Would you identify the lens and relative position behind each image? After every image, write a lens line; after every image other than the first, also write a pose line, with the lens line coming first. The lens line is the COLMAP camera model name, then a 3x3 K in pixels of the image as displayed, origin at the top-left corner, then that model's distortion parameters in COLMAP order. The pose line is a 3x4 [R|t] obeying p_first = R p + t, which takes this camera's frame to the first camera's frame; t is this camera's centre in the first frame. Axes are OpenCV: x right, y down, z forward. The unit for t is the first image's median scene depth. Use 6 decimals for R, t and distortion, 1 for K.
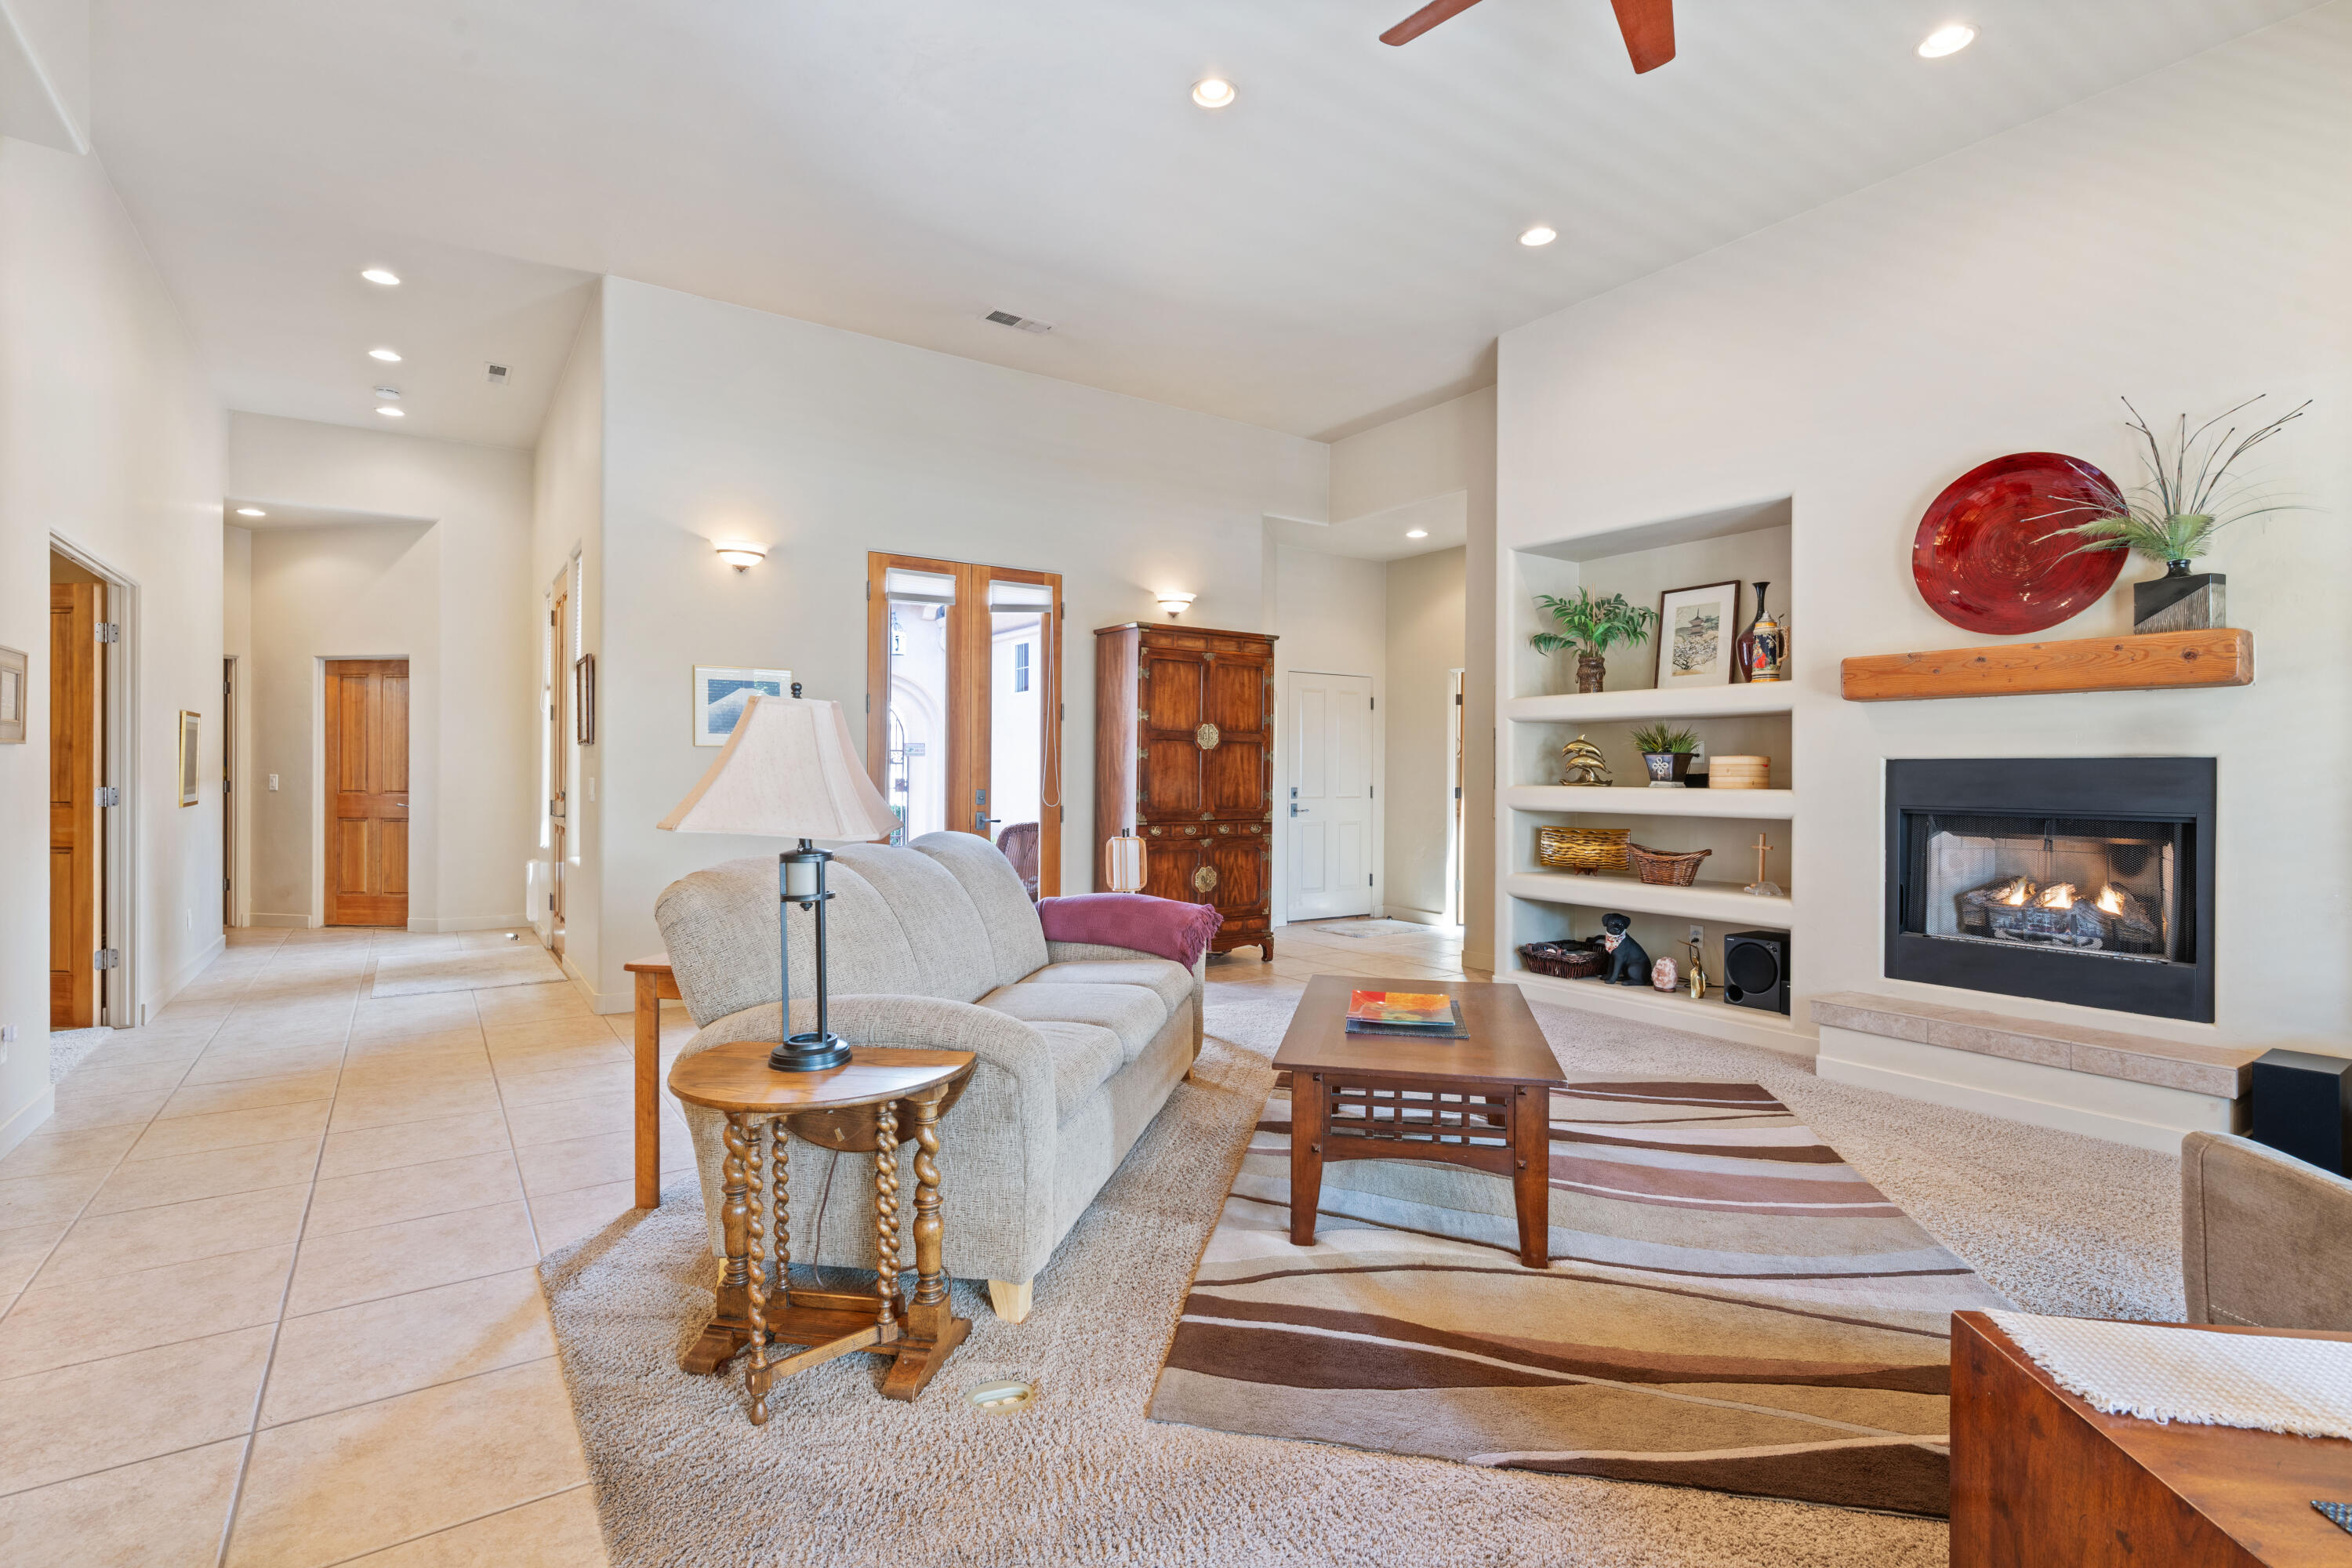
lens RADIAL K [[1118.6, 0, 1178.4], [0, 1118.6, 778.1], [0, 0, 1]] dist [0.005378, -0.000431]
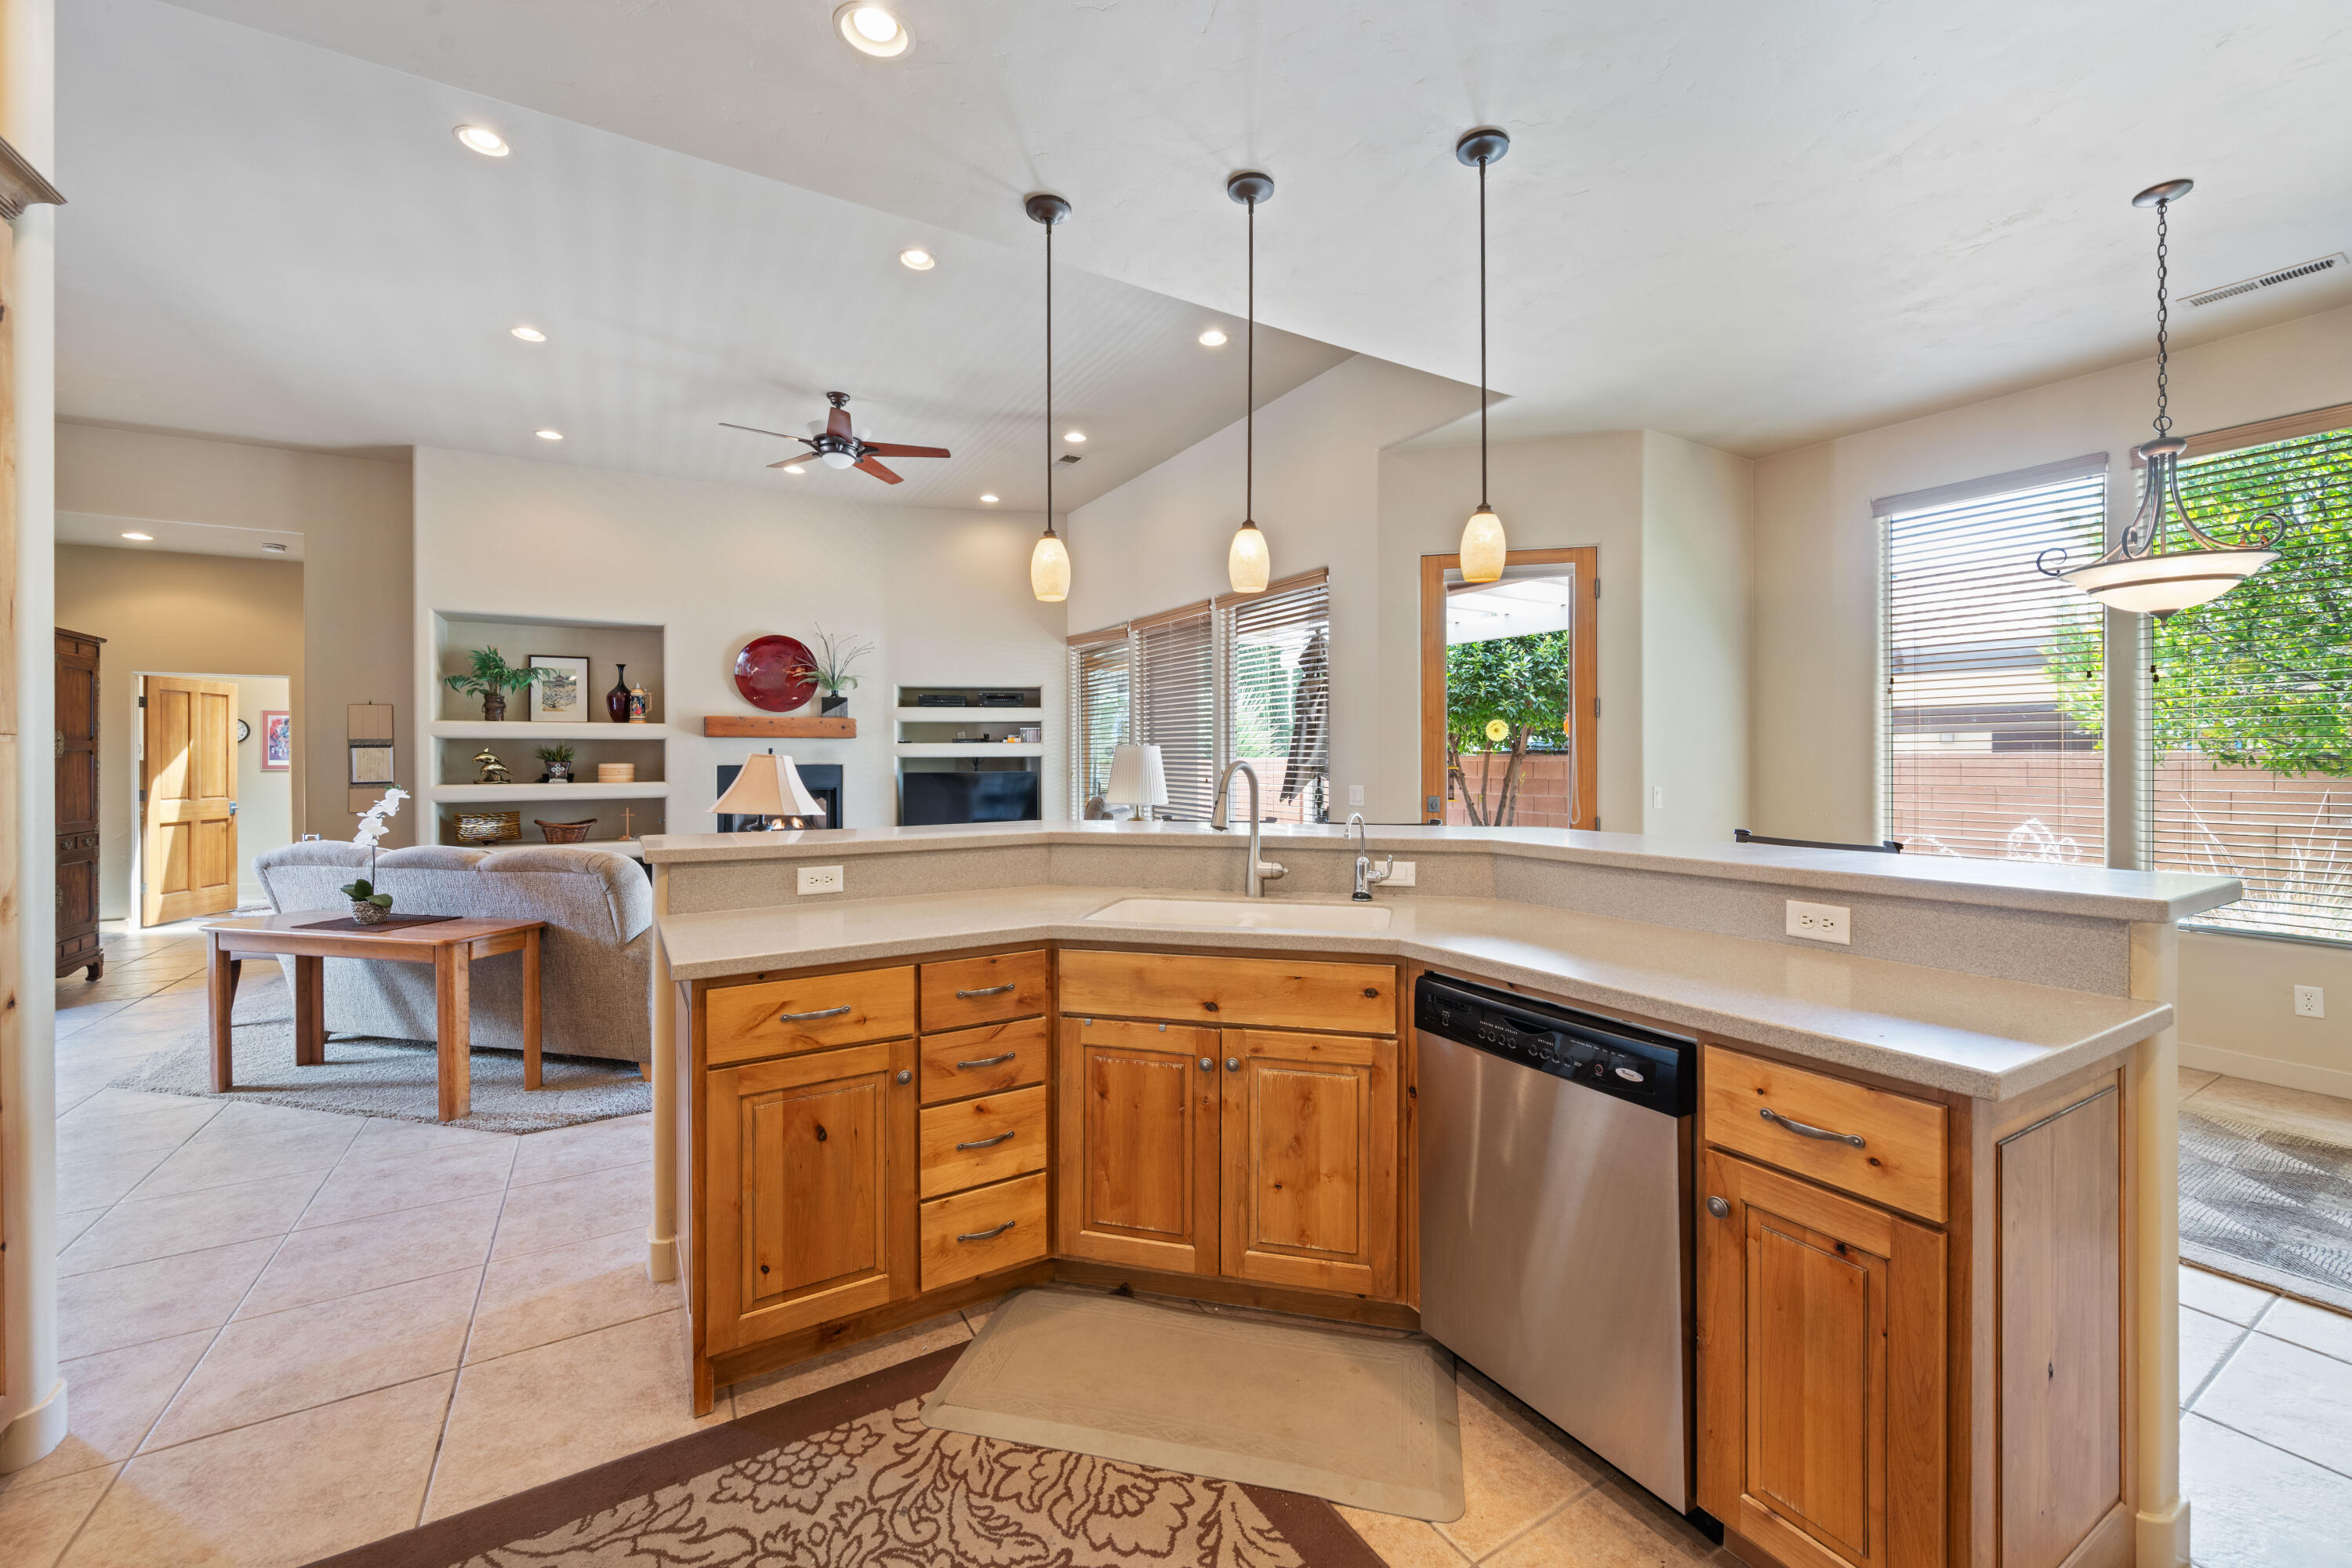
lens RADIAL K [[934.2, 0, 1186.2], [0, 934.2, 763.7], [0, 0, 1]] dist [0.003317, -0.001205]
pose [[0.055024, -0.012567, 0.998406, -1.001815], [0.009896, 0.999879, 0.012040, -0.030952], [-0.998436, 0.009217, 0.055141, 0.038416]]
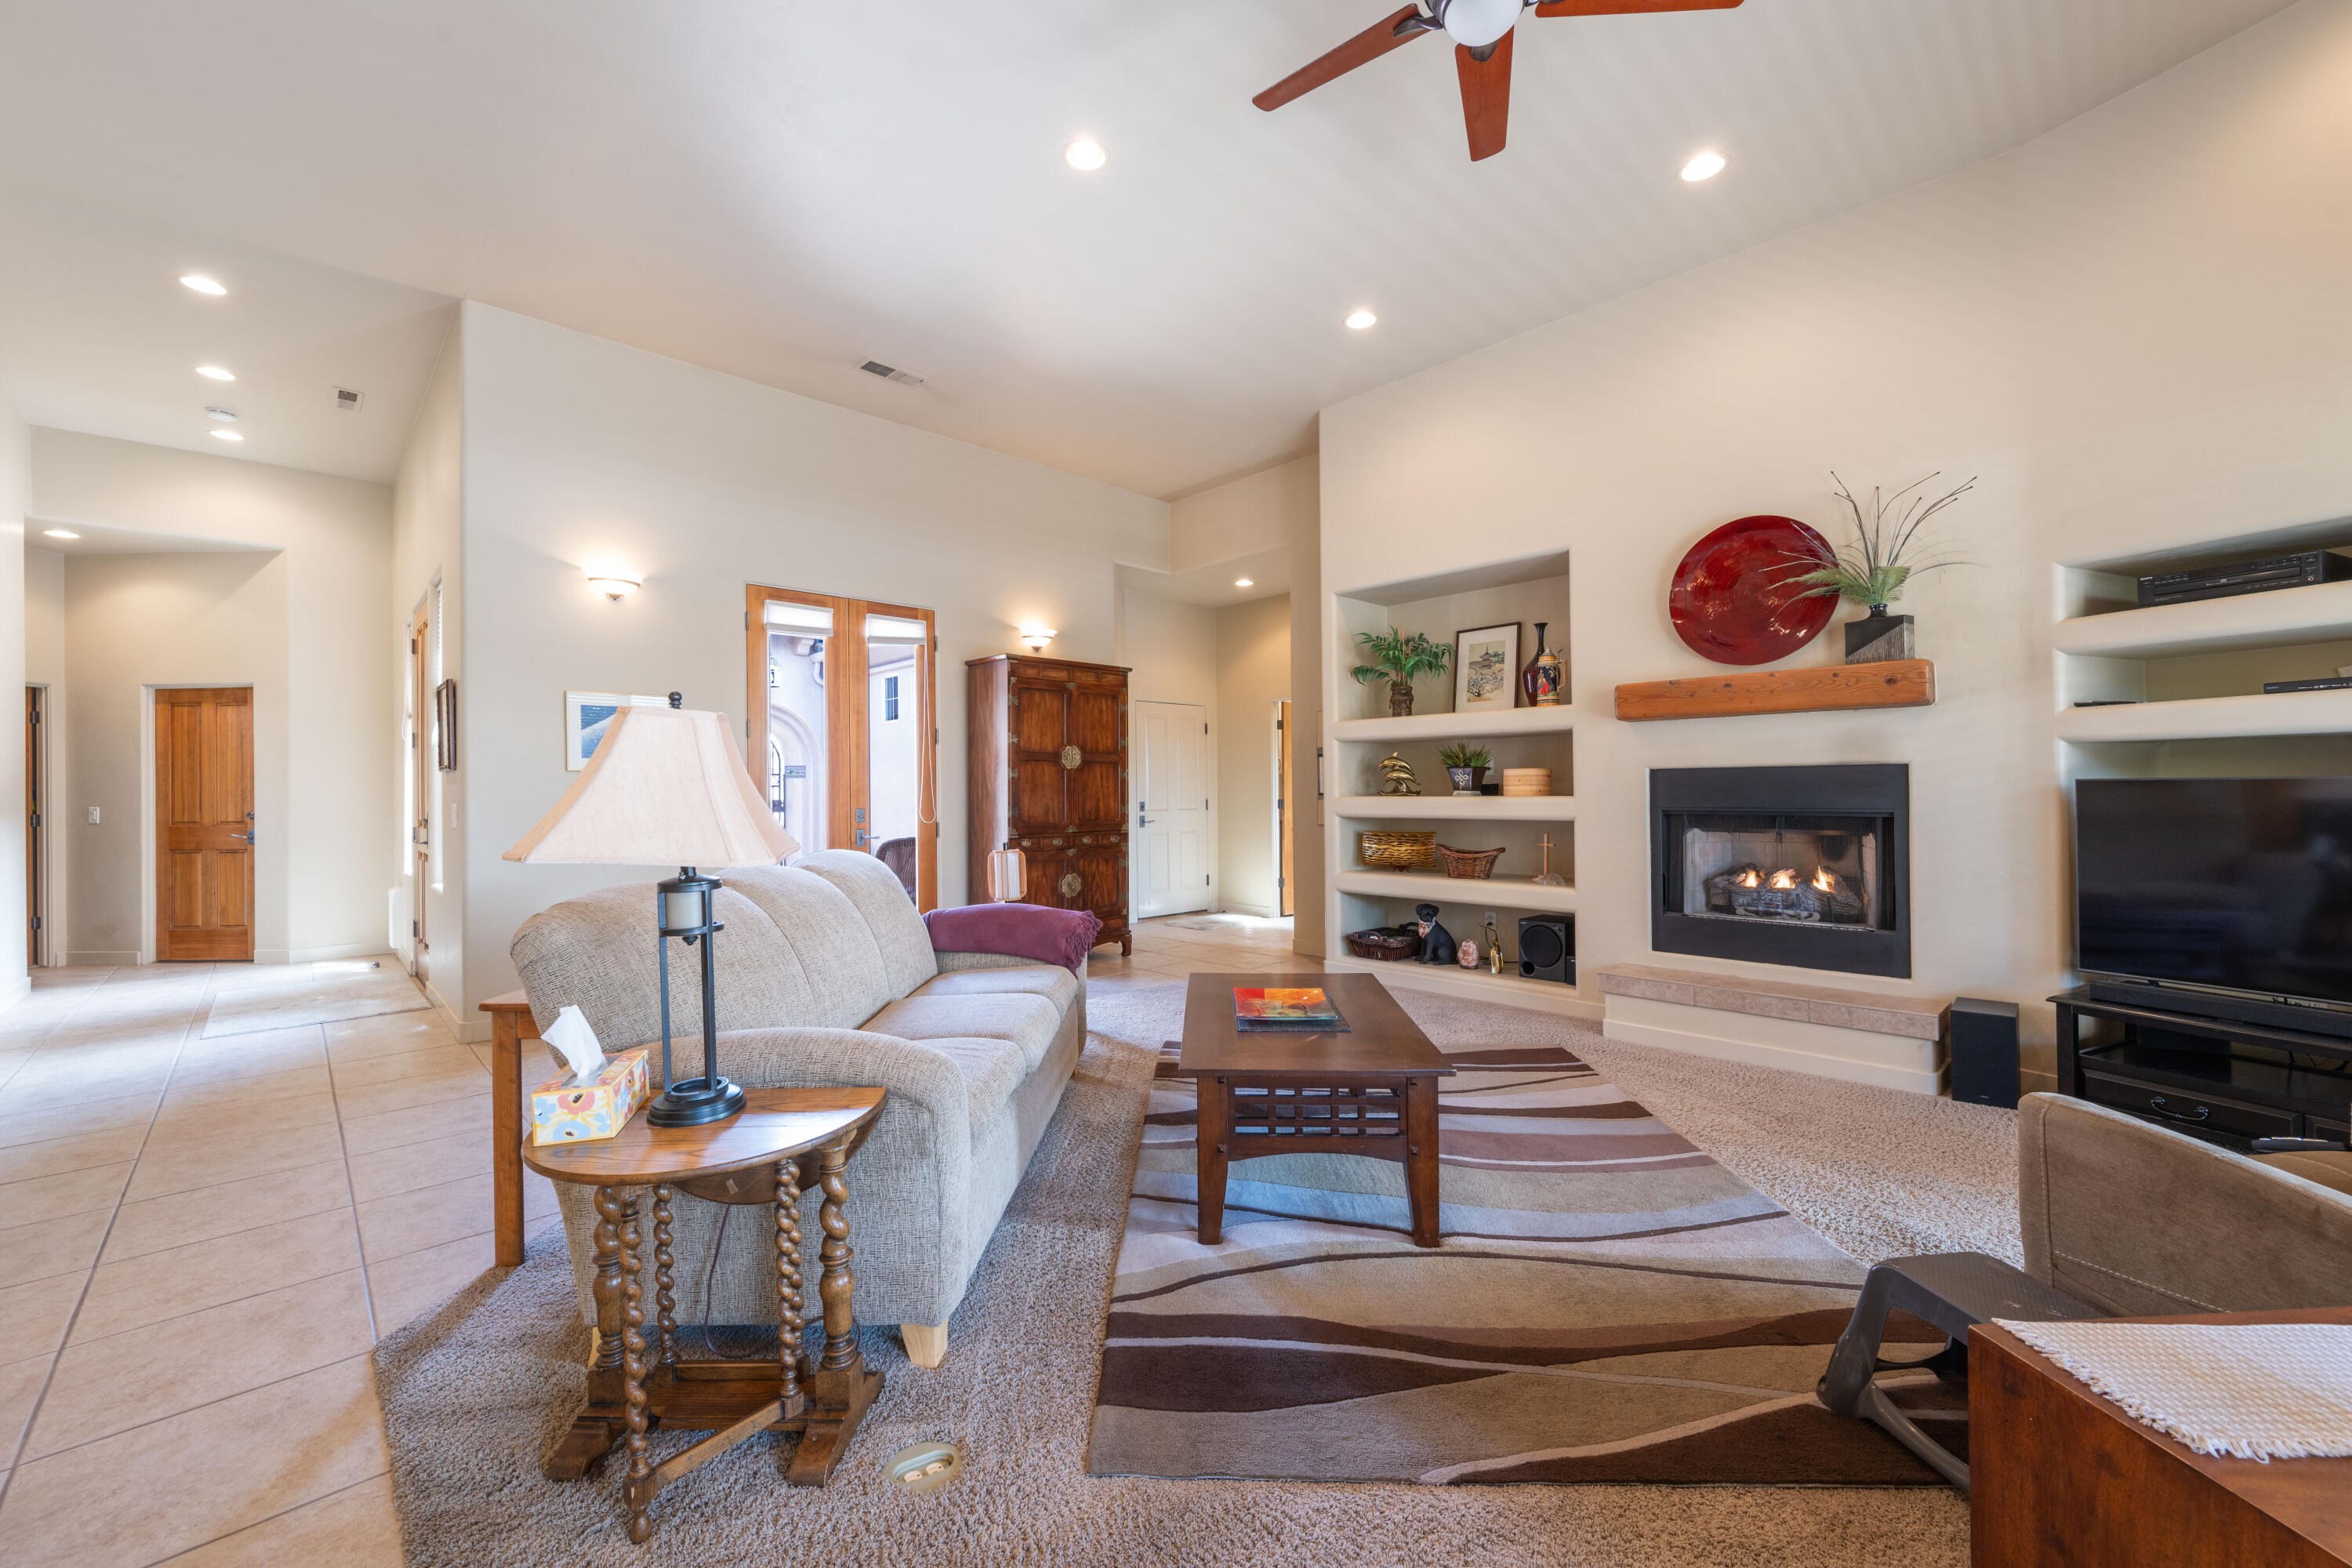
lens RADIAL K [[934.2, 0, 1179.5], [0, 934.2, 788.0], [0, 0, 1]] dist [0.003317, -0.001205]
pose [[0.986119, -0.015104, 0.165352, -0.031315], [0.016348, 0.999847, -0.006163, 0.001249], [-0.165233, 0.008781, 0.986215, 0.089903]]
